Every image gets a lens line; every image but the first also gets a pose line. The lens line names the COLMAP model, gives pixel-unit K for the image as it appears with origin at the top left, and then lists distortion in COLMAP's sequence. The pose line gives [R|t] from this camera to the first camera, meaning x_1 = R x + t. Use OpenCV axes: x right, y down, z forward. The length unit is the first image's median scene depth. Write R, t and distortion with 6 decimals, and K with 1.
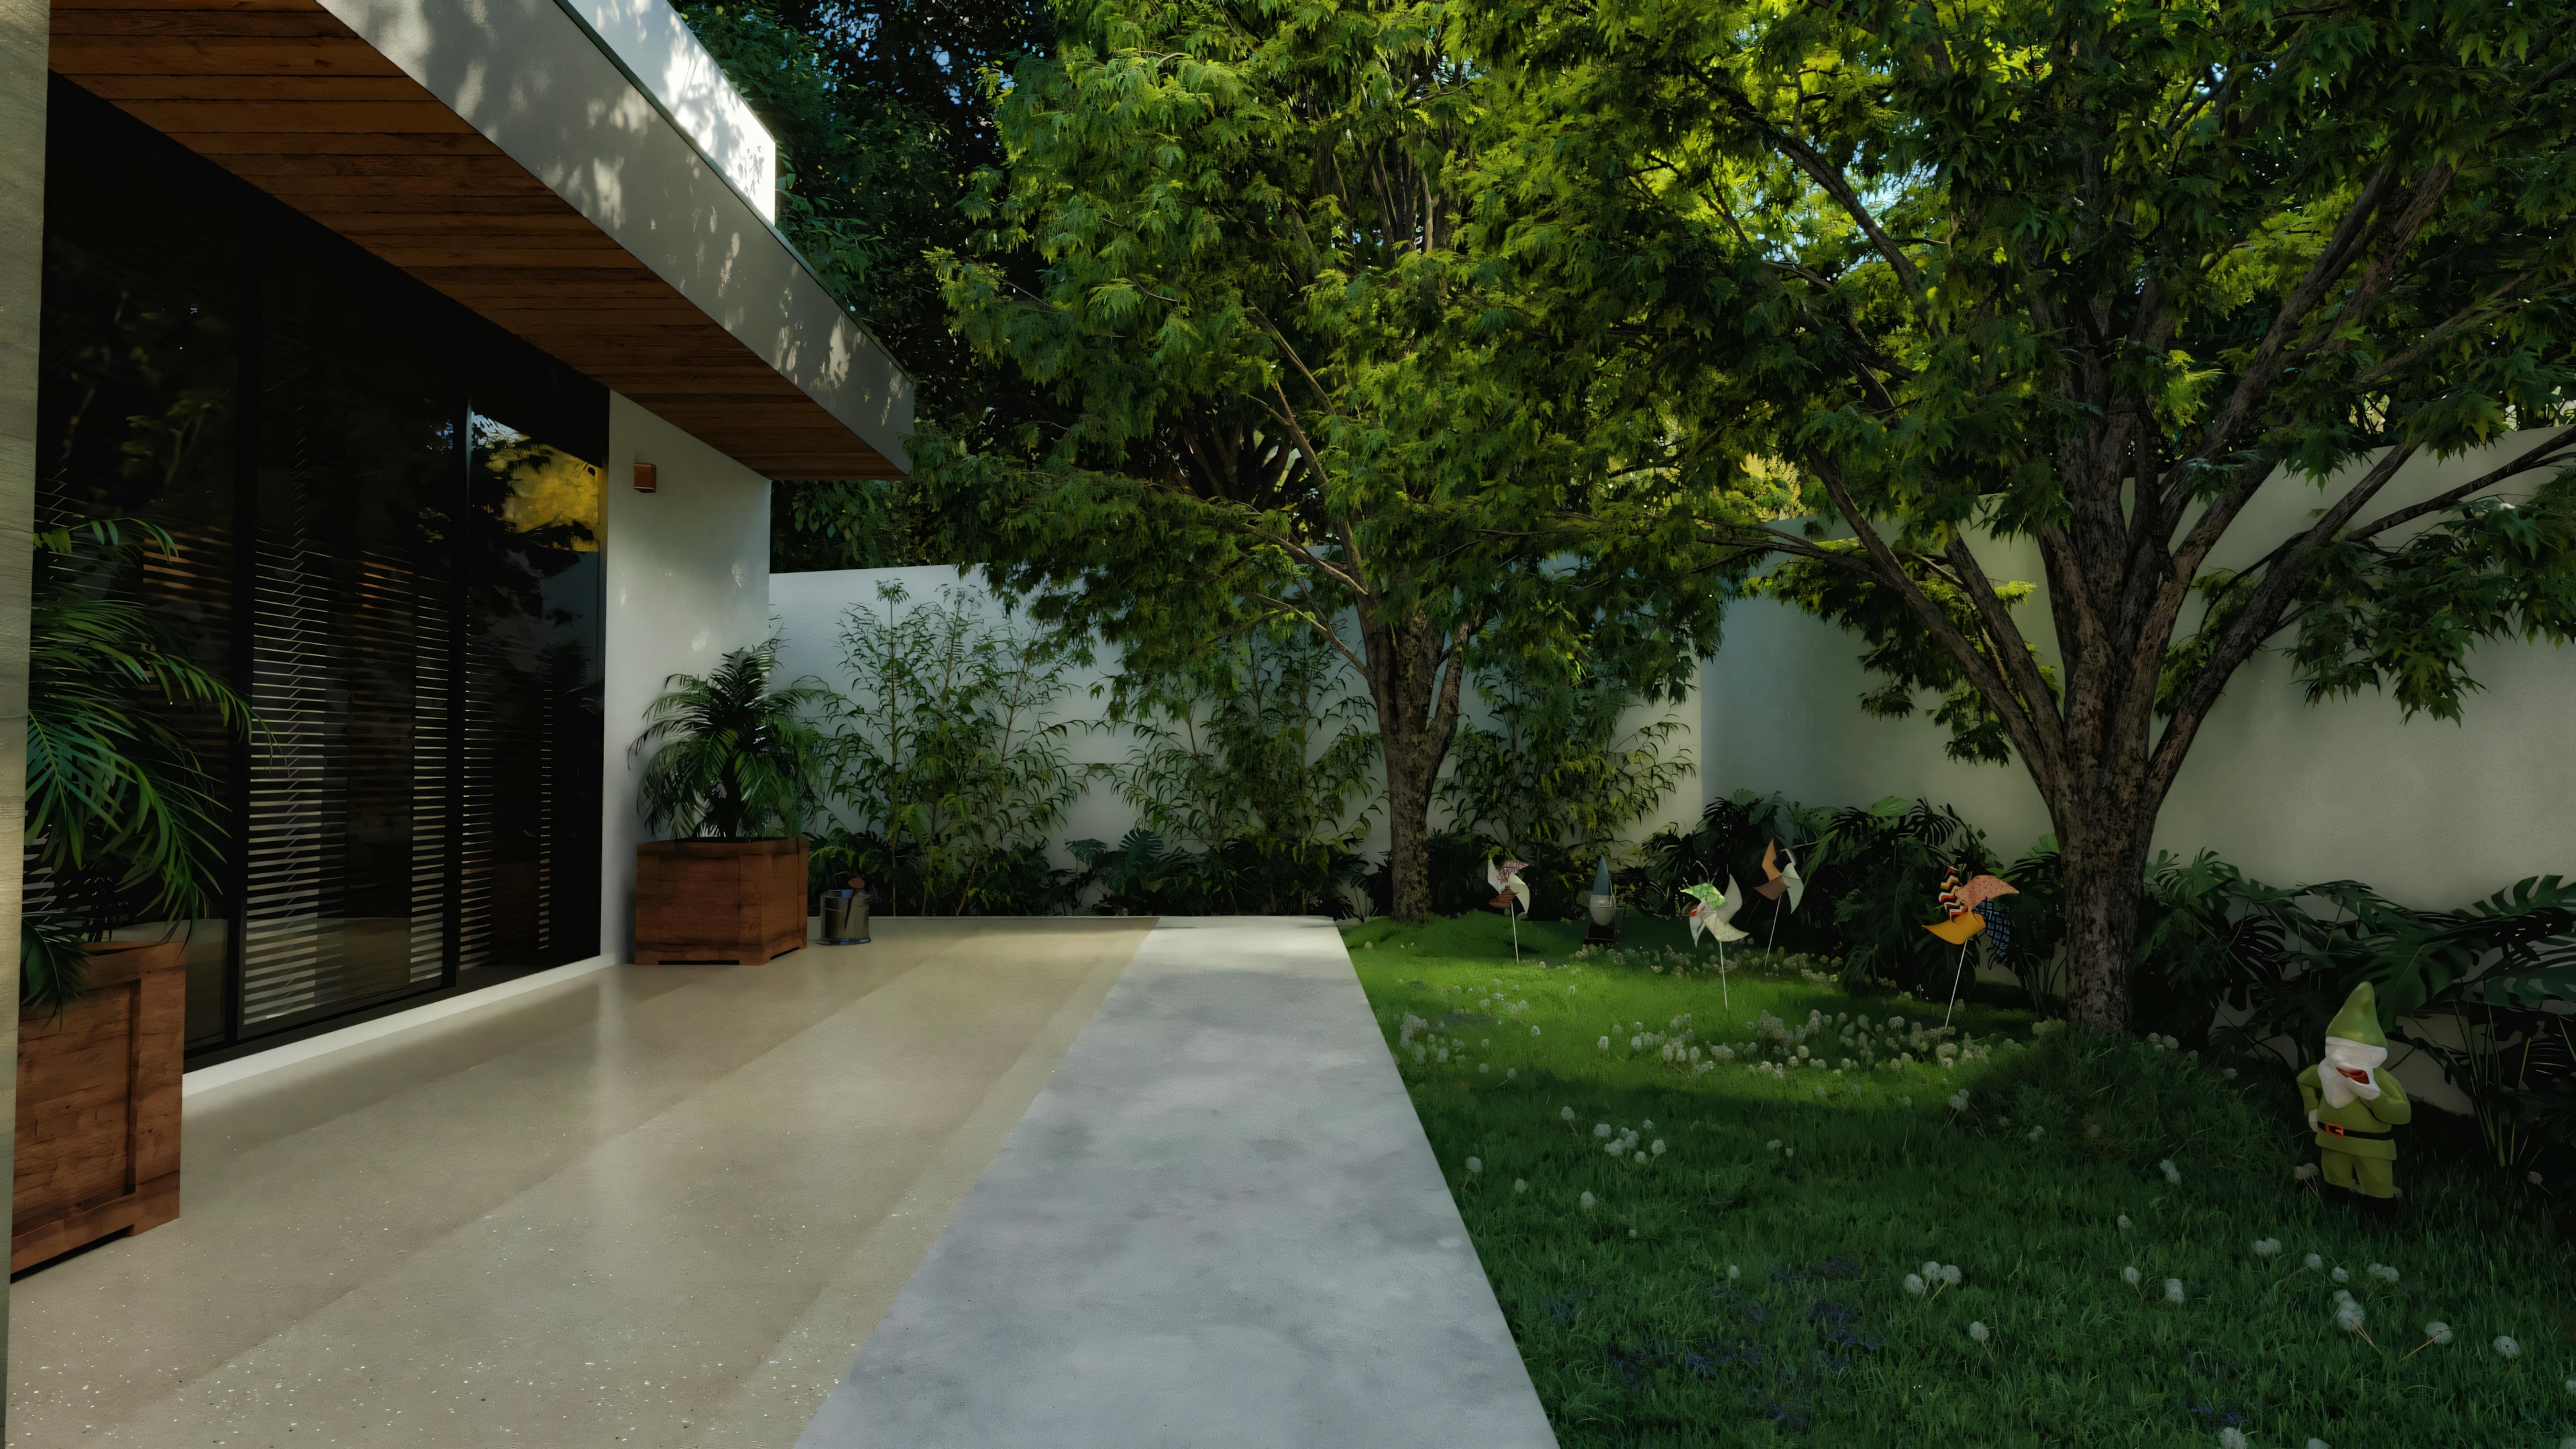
lens RADIAL K [[1257.7, 0, 1288.0], [0, 1257.7, 724.5], [0, 0, 1]] dist [0.001594, 0.000343]
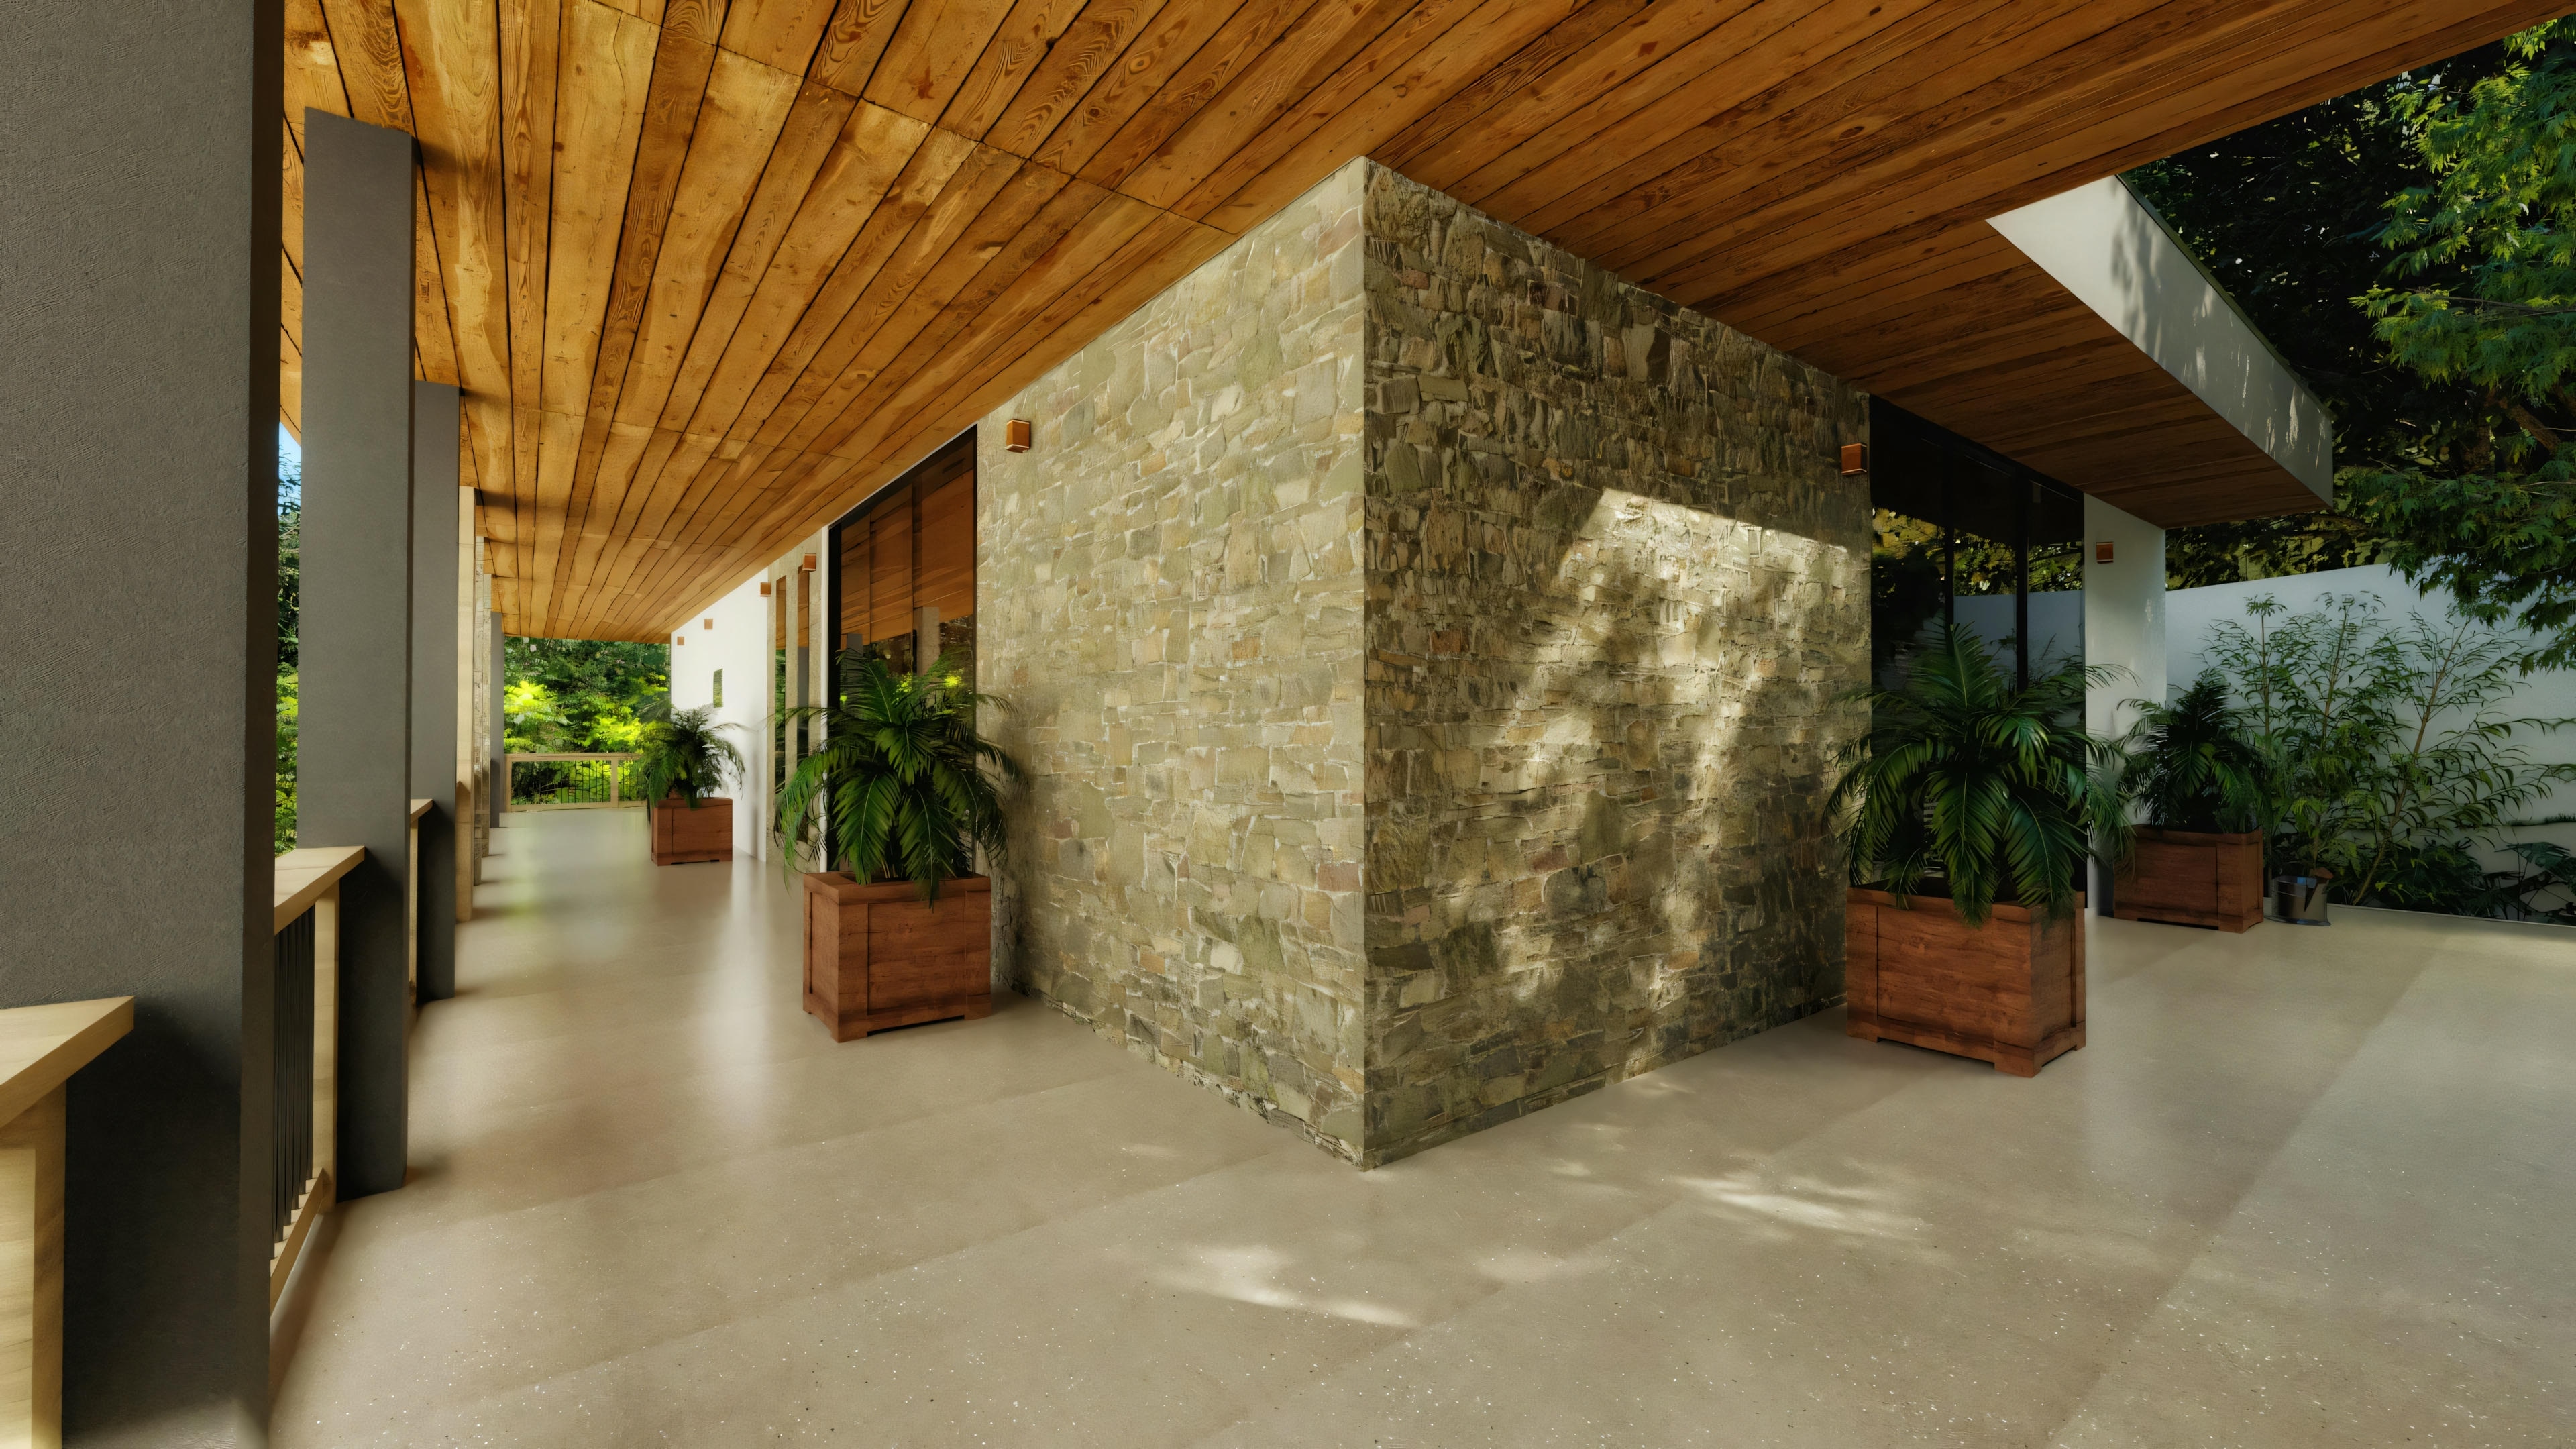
lens RADIAL K [[1011.3, 0, 1288.0], [0, 1011.3, 724.5], [0, 0, 1]] dist [0.002427, 0.000644]
pose [[0.605548, -0.010230, -0.795743, -0.139024], [0.027464, 0.999590, 0.008049, -0.035473], [0.795334, -0.026728, 0.605581, -0.255122]]
